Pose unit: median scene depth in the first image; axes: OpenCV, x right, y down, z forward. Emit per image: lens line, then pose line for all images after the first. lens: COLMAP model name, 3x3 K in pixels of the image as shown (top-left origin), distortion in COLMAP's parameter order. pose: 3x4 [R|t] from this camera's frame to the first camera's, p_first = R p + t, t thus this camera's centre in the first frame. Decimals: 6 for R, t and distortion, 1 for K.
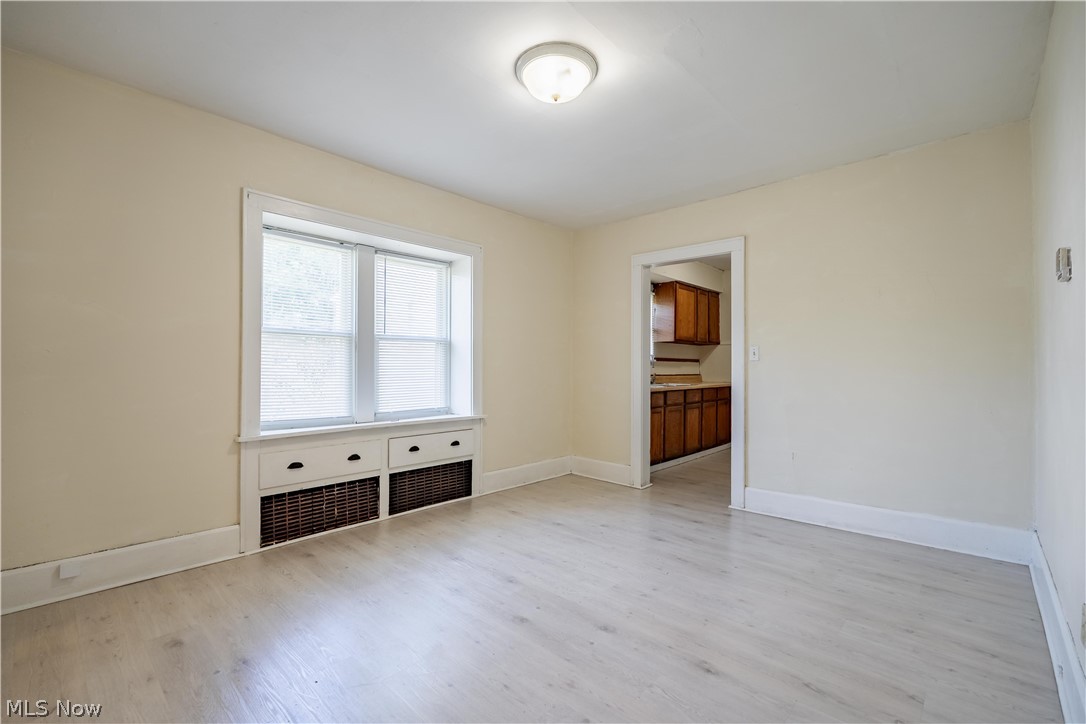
lens RADIAL K [[476.6, 0, 545.8], [0, 476.6, 361.2], [0, 0, 1]] dist [-0.003902, -0.000147]
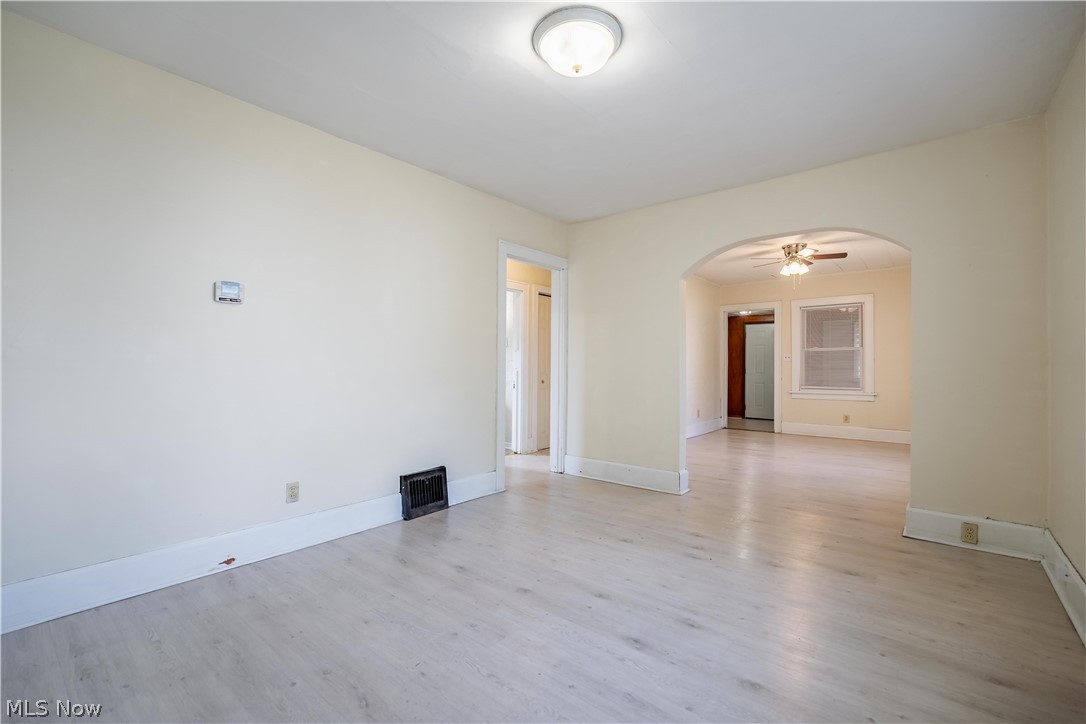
lens RADIAL K [[476.6, 0, 544.7], [0, 476.6, 361.6], [0, 0, 1]] dist [-0.003902, -0.000147]
pose [[-0.998364, -0.009562, -0.056381, 0.089155], [-0.008615, 0.999818, -0.017012, 0.016872], [0.056533, -0.016498, -0.998264, 1.289165]]
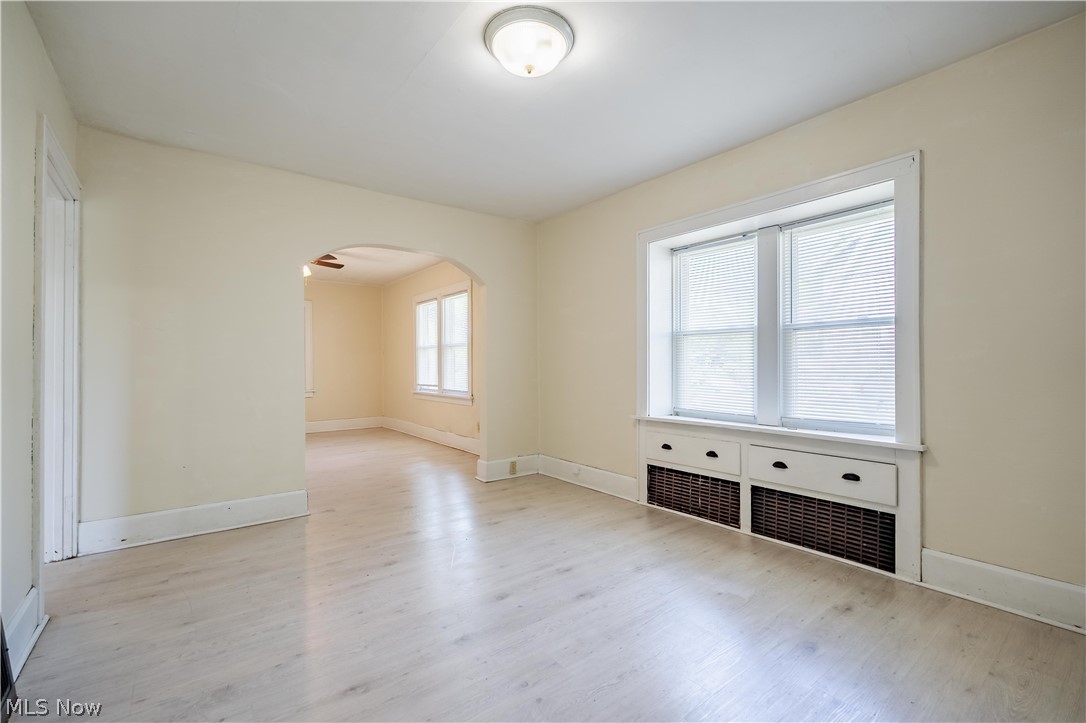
lens RADIAL K [[476.6, 0, 539.6], [0, 476.6, 361.8], [0, 0, 1]] dist [-0.003902, -0.000147]
pose [[-0.167687, -0.007053, -0.985815, 0.620391], [0.015488, 0.999832, -0.009788, 0.012668], [0.985719, -0.016909, -0.167549, 0.787630]]
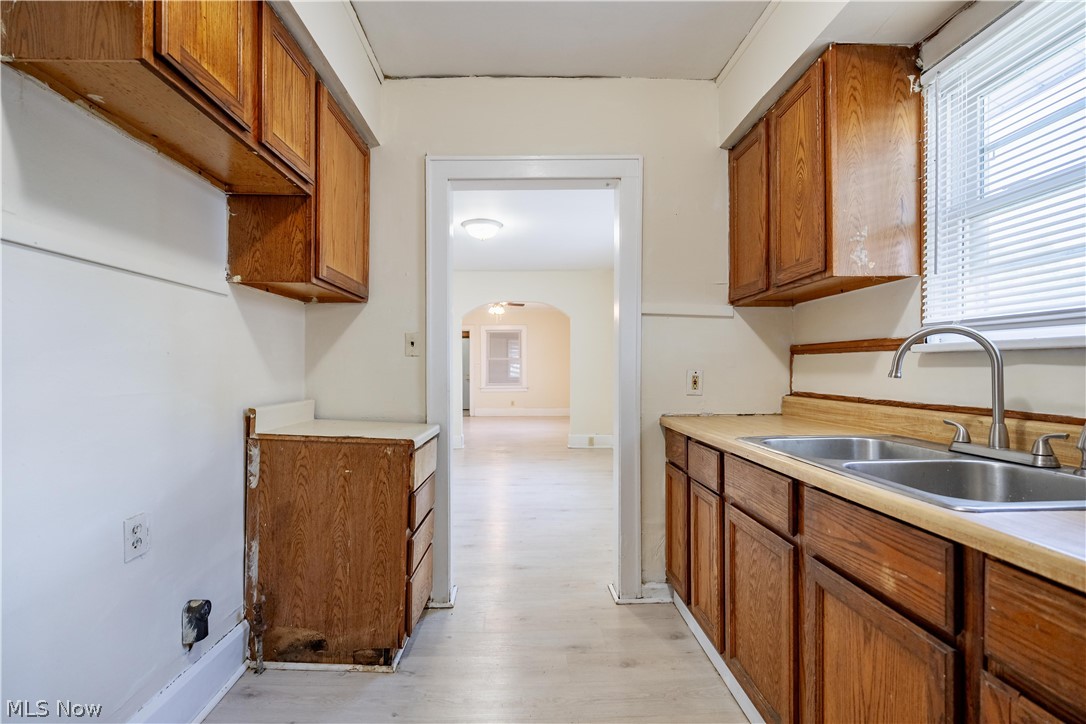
lens RADIAL K [[476.6, 0, 532.9], [0, 476.6, 369.5], [0, 0, 1]] dist [-0.003902, -0.000147]
pose [[-0.714842, -0.006698, -0.699254, 0.862702], [0.000332, 0.999951, -0.009918, 0.019910], [0.699286, -0.007322, -0.714804, 1.746488]]
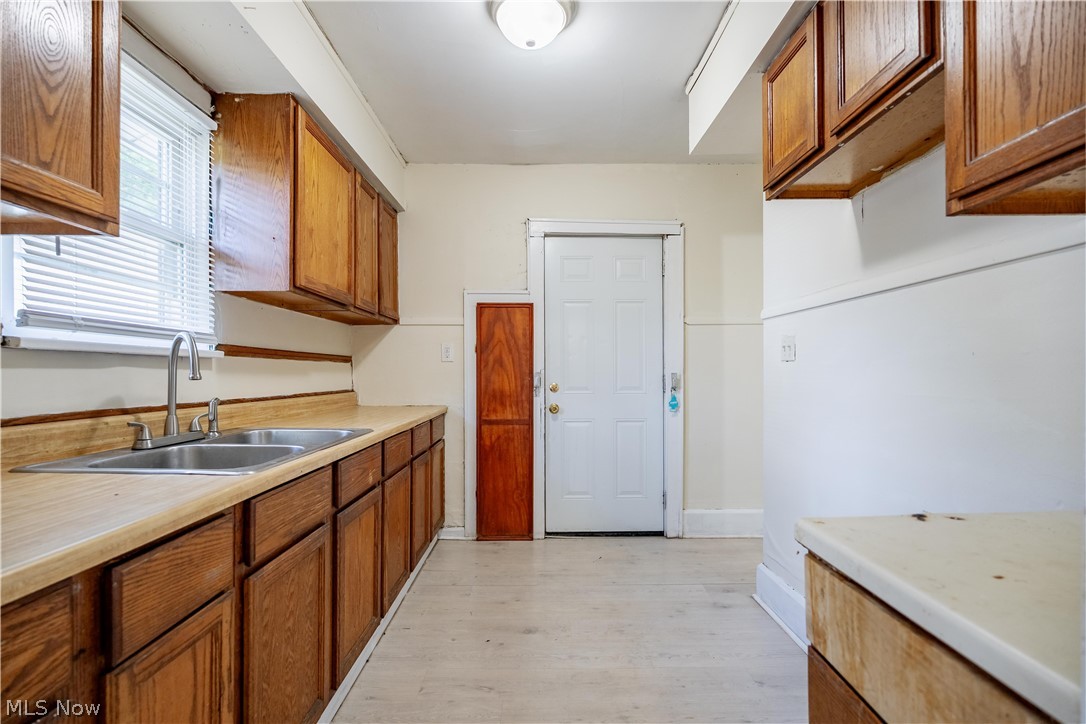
lens RADIAL K [[476.6, 0, 546.3], [0, 476.6, 371.0], [0, 0, 1]] dist [-0.003902, -0.000147]
pose [[0.723802, -0.005384, 0.689987, 0.316326], [-0.001282, 0.999957, 0.009148, 0.011695], [-0.690006, -0.007506, 0.723764, 1.185156]]
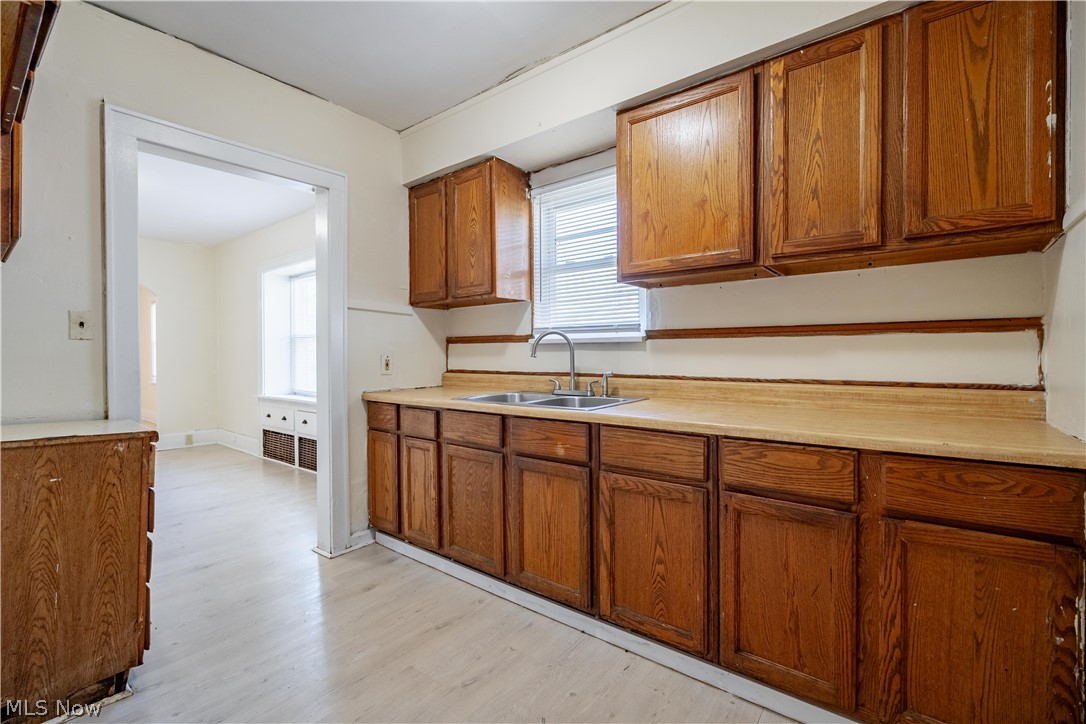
lens RADIAL K [[476.6, 0, 529.4], [0, 476.6, 351.8], [0, 0, 1]] dist [-0.003902, -0.000147]
pose [[0.060223, -0.014144, -0.998085, 1.102249], [0.015334, 0.999795, -0.013243, 0.023969], [0.998067, -0.014507, 0.060427, 1.625360]]
